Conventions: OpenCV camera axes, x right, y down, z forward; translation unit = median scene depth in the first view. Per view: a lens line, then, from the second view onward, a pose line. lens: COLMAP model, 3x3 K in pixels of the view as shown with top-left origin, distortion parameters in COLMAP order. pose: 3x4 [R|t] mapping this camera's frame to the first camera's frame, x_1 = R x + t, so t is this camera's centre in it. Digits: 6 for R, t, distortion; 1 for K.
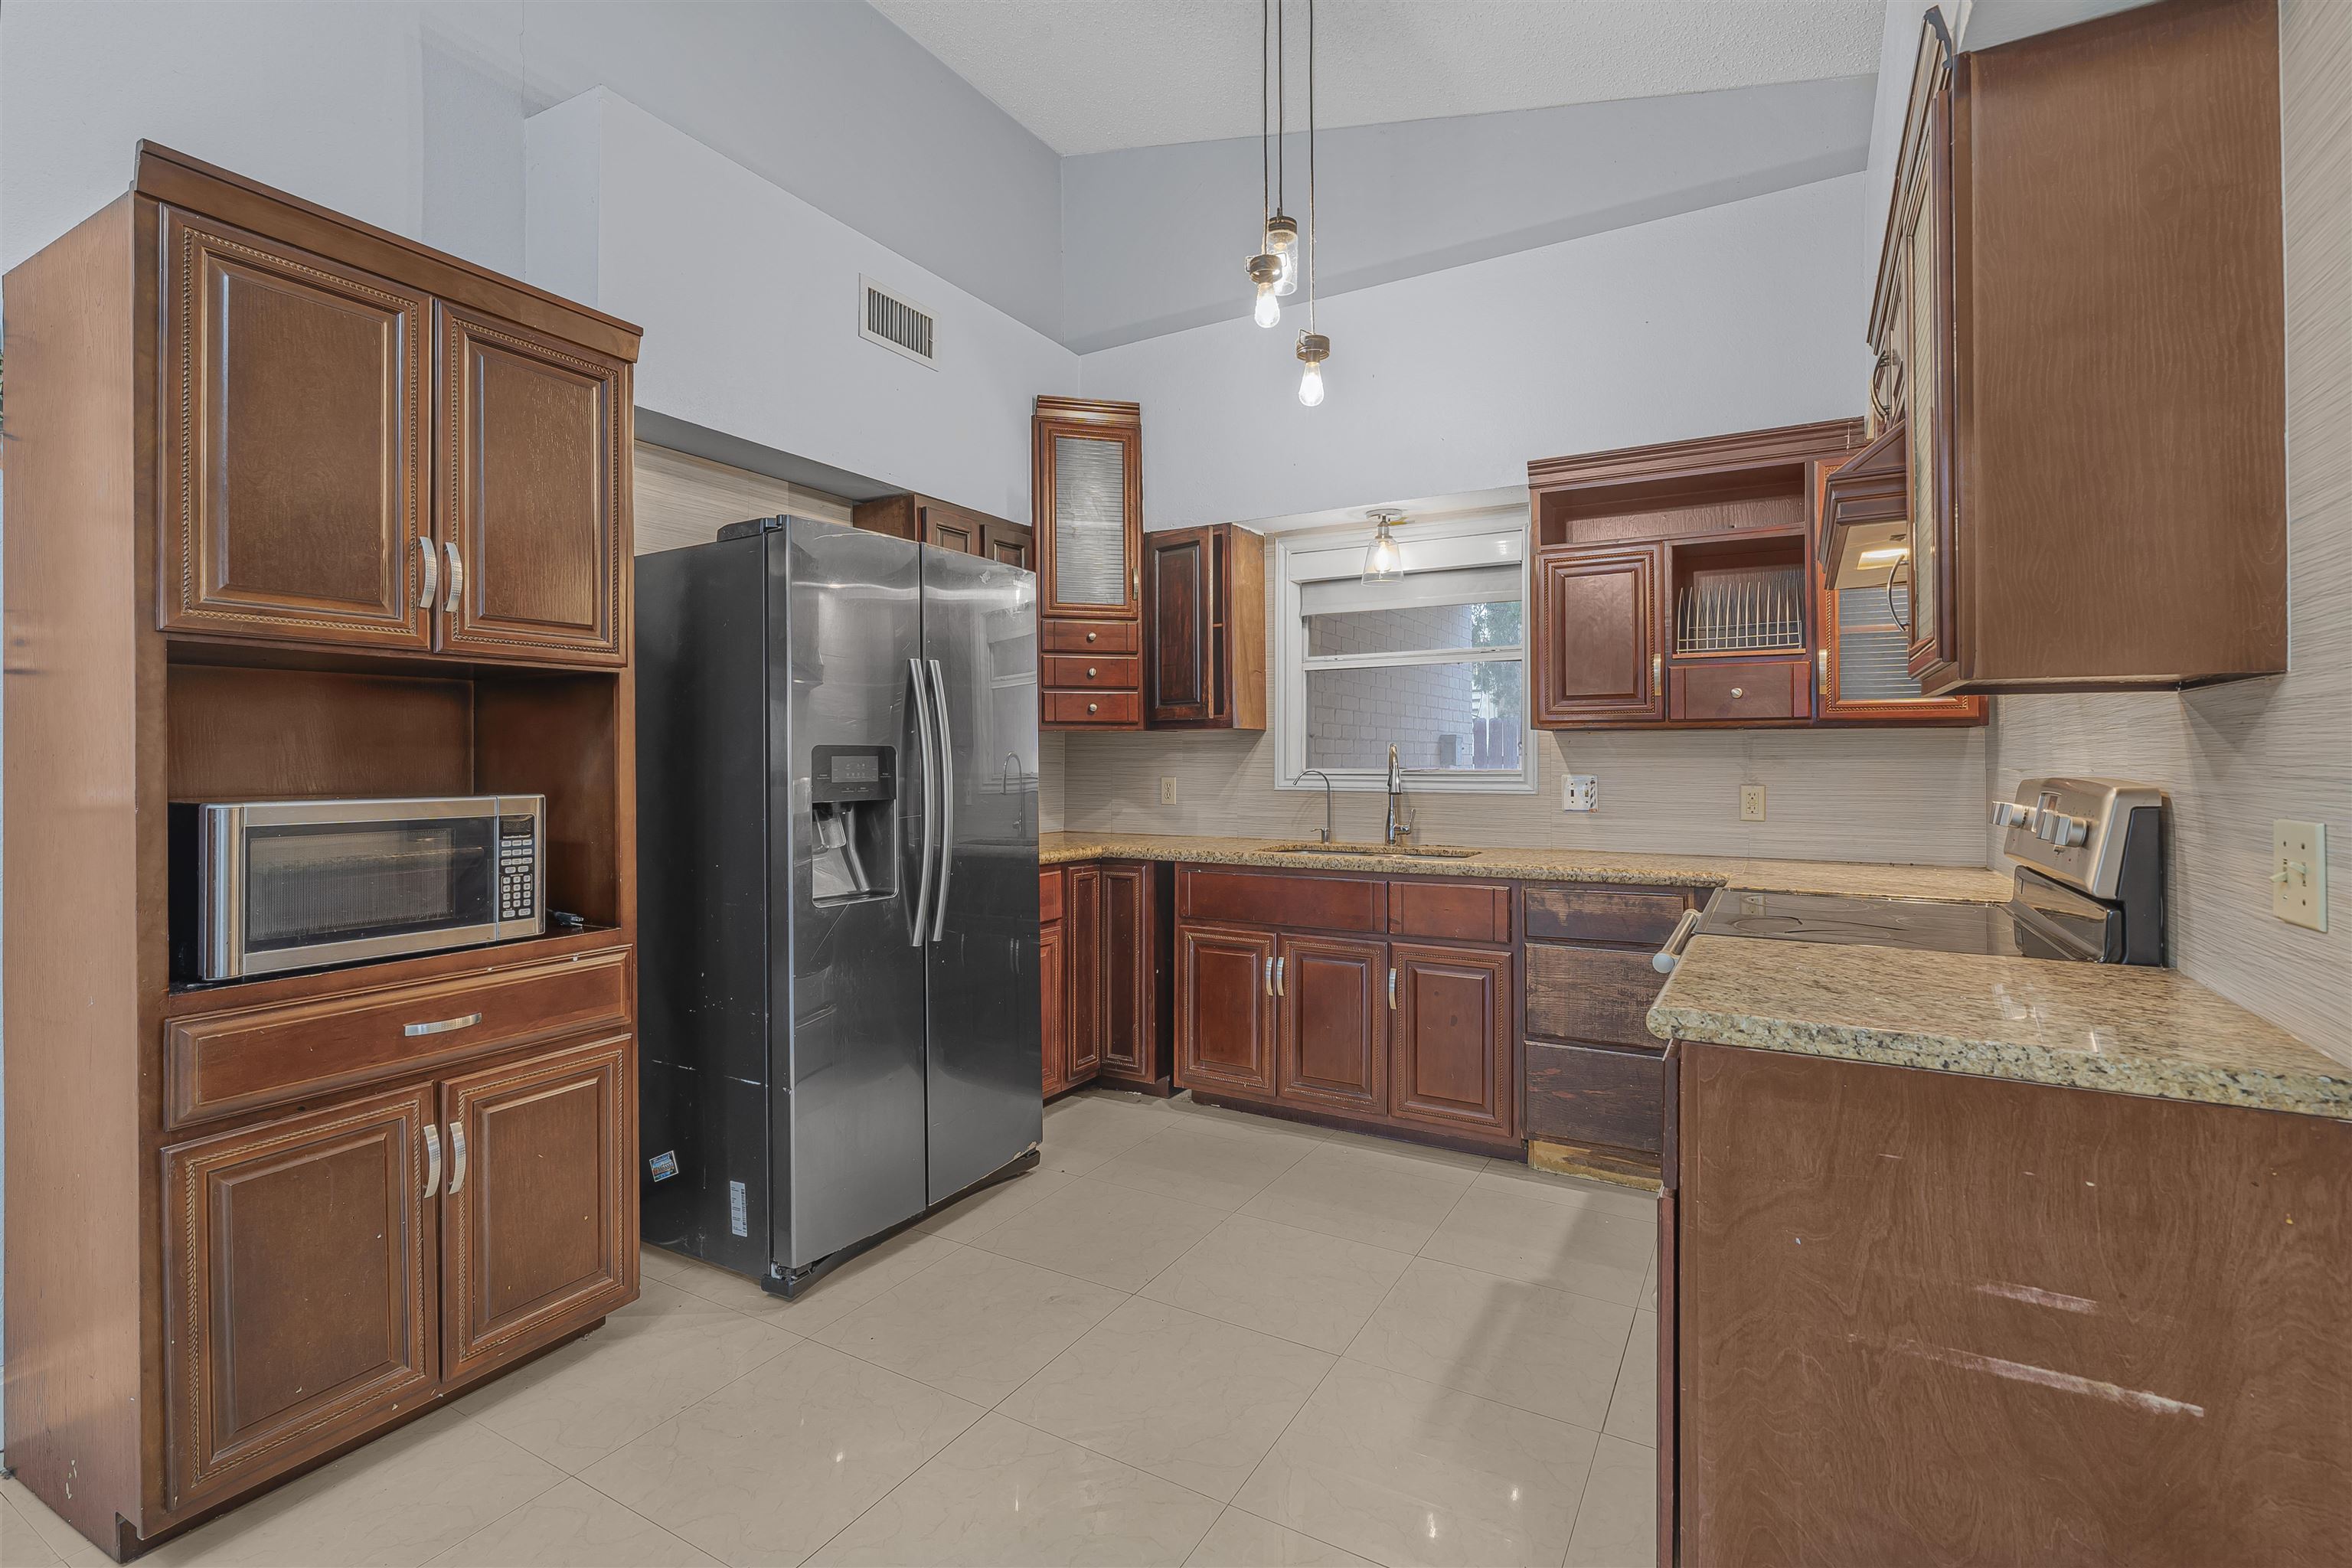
lens RADIAL K [[1082.6, 0, 1174.5], [0, 1082.6, 730.1], [0, 0, 1]] dist [-0.009535, 0.001799]
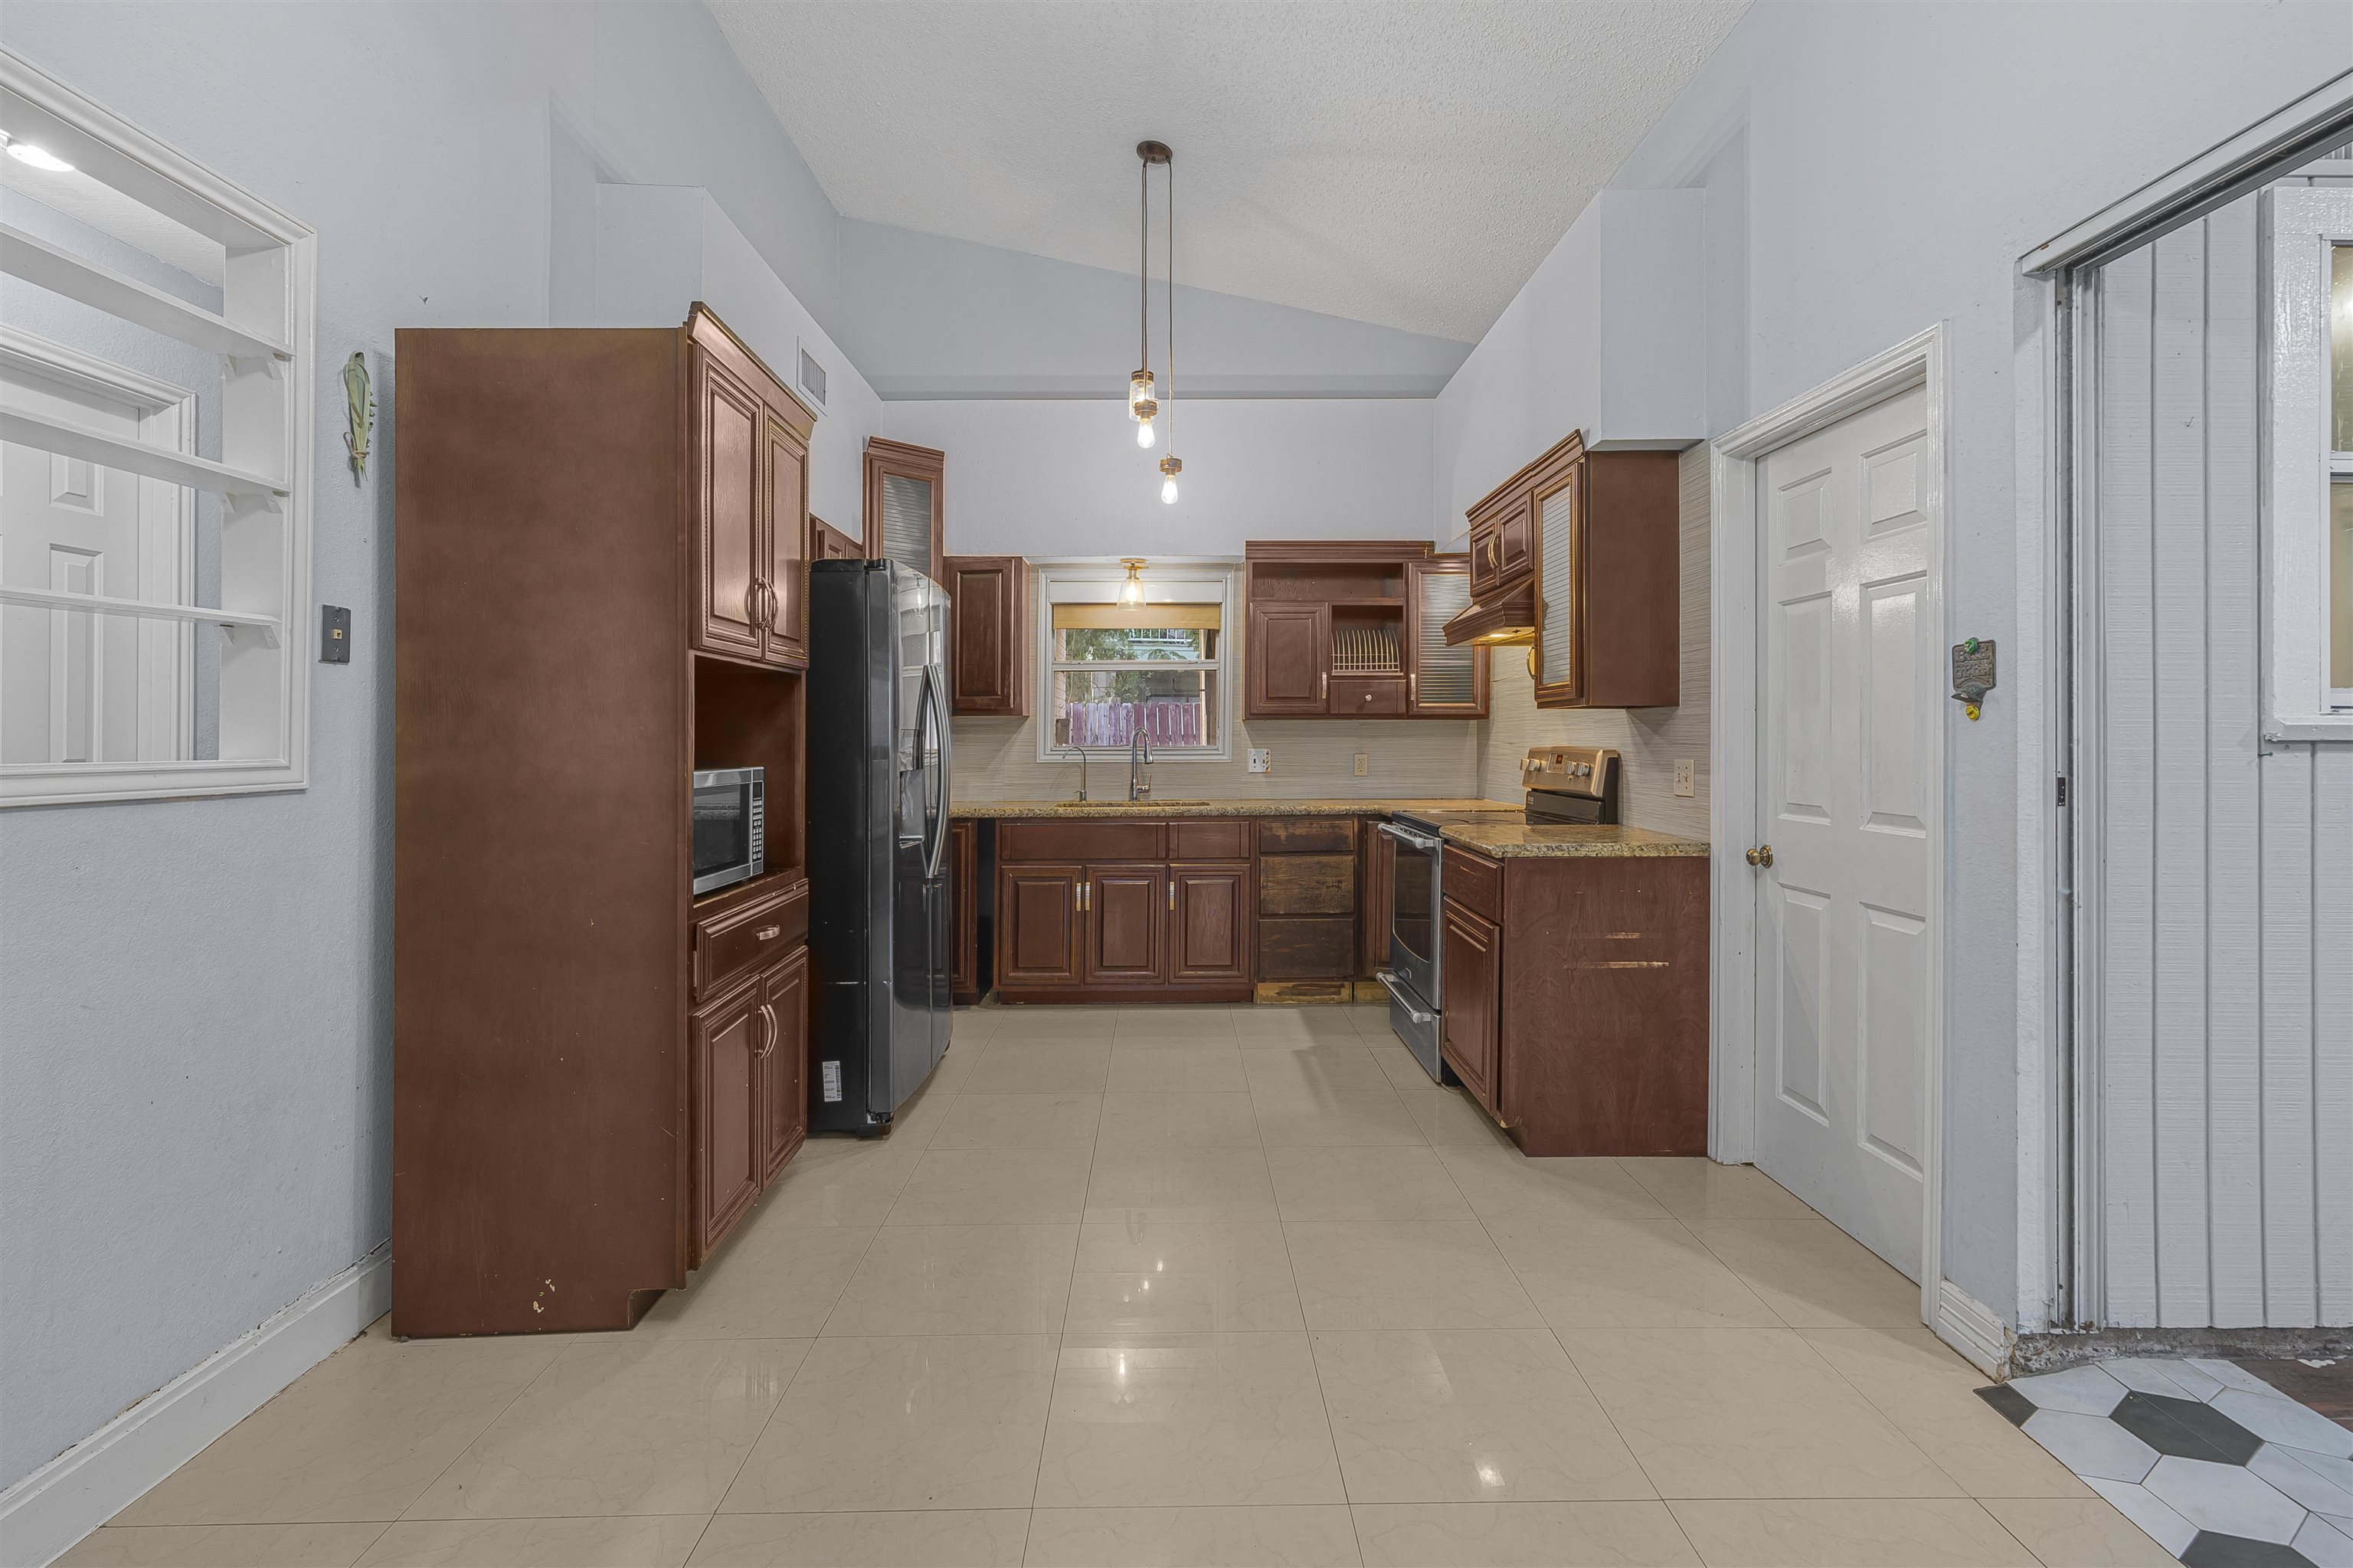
lens RADIAL K [[1083.1, 0, 1199.0], [0, 1083.1, 720.2], [0, 0, 1]] dist [-0.009535, 0.001799]
pose [[0.852260, 0.006534, 0.523077, -0.734008], [-0.011439, 0.999916, 0.006147, -0.009988], [-0.522993, -0.011222, 0.852263, -0.361465]]
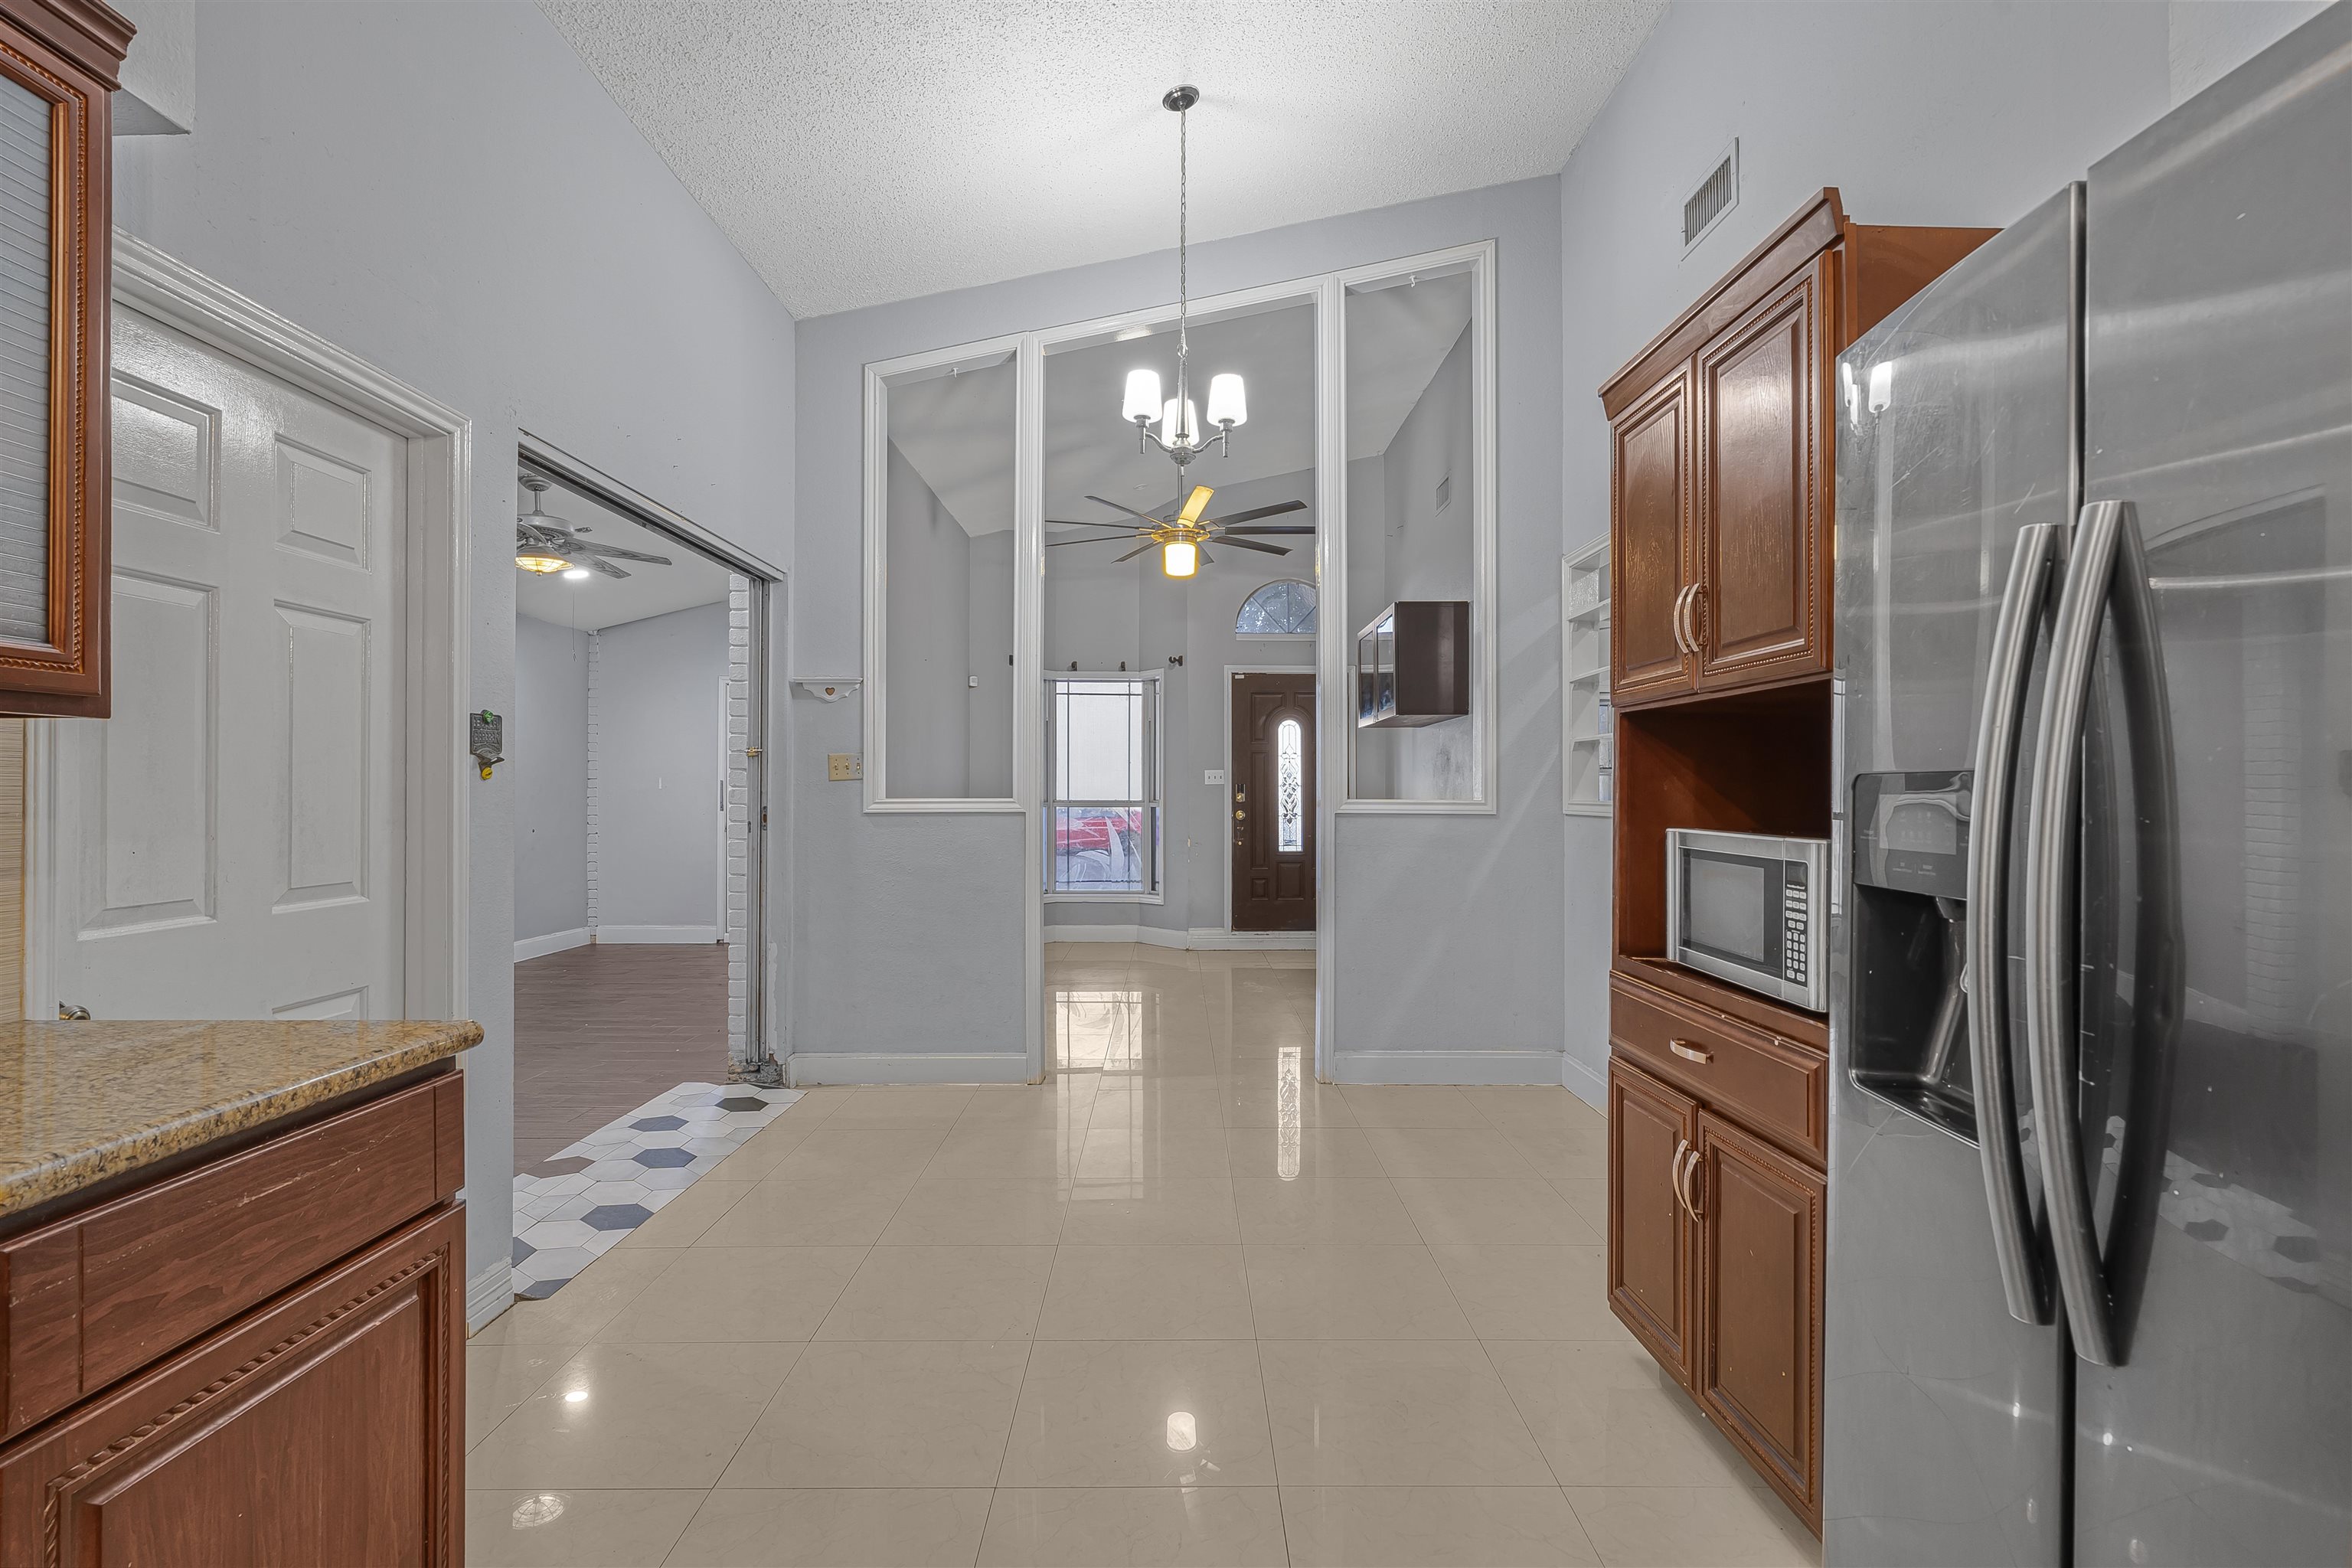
lens RADIAL K [[1082.6, 0, 1176.5], [0, 1082.6, 792.9], [0, 0, 1]] dist [-0.009535, 0.001799]
pose [[-0.863460, 0.002608, -0.504411, 0.209482], [0.013784, 0.999735, -0.018427, 0.029026], [0.504230, -0.022864, -0.863267, 1.283207]]
